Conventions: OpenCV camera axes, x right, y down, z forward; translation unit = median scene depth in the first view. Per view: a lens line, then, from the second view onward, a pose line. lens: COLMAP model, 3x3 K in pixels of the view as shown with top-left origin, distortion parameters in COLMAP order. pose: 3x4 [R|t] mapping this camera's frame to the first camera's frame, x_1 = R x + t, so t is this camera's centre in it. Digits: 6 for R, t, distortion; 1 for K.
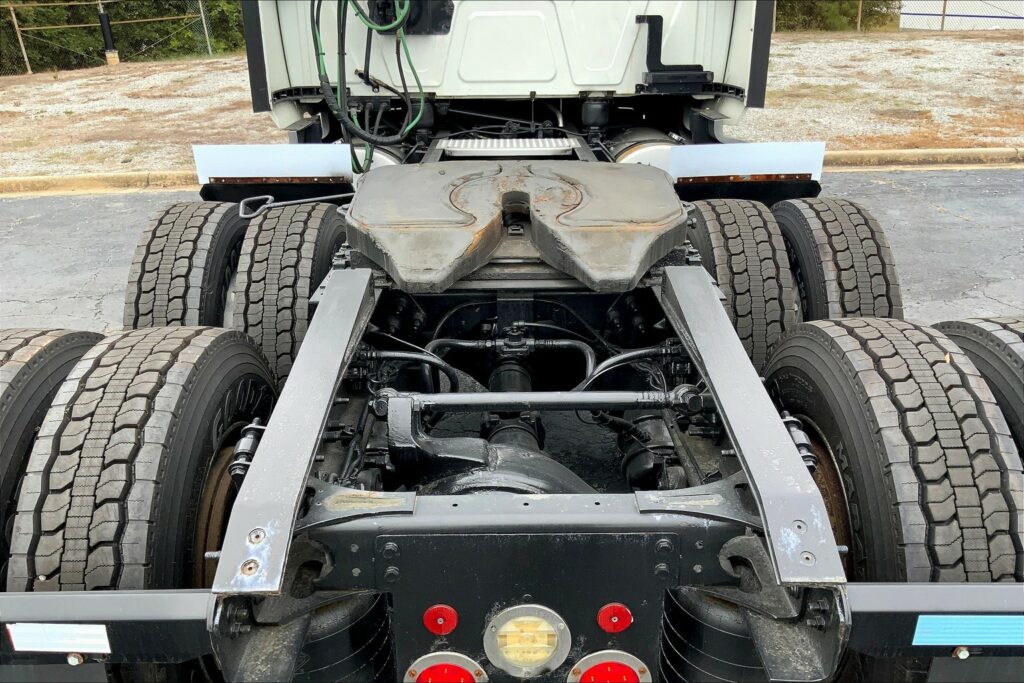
lens RADIAL K [[842.3, 0, 515.3], [0, 842.3, 339.4], [0, 0, 1]] dist [0.066315, -0.116541]
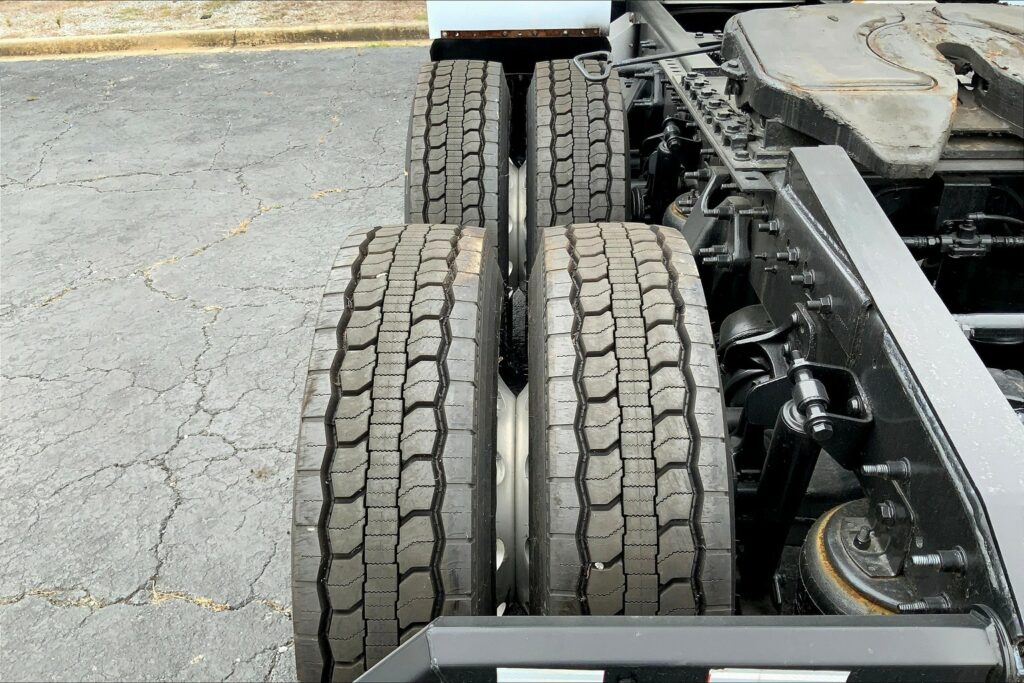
lens RADIAL K [[842.3, 0, 511.9], [0, 842.3, 341.4], [0, 0, 1]] dist [0.066315, -0.116541]
pose [[0.999498, 0.008967, -0.030388, -0.261938], [-0.004145, 0.987880, 0.155167, -0.015783], [0.031411, -0.154963, 0.987421, 0.116794]]
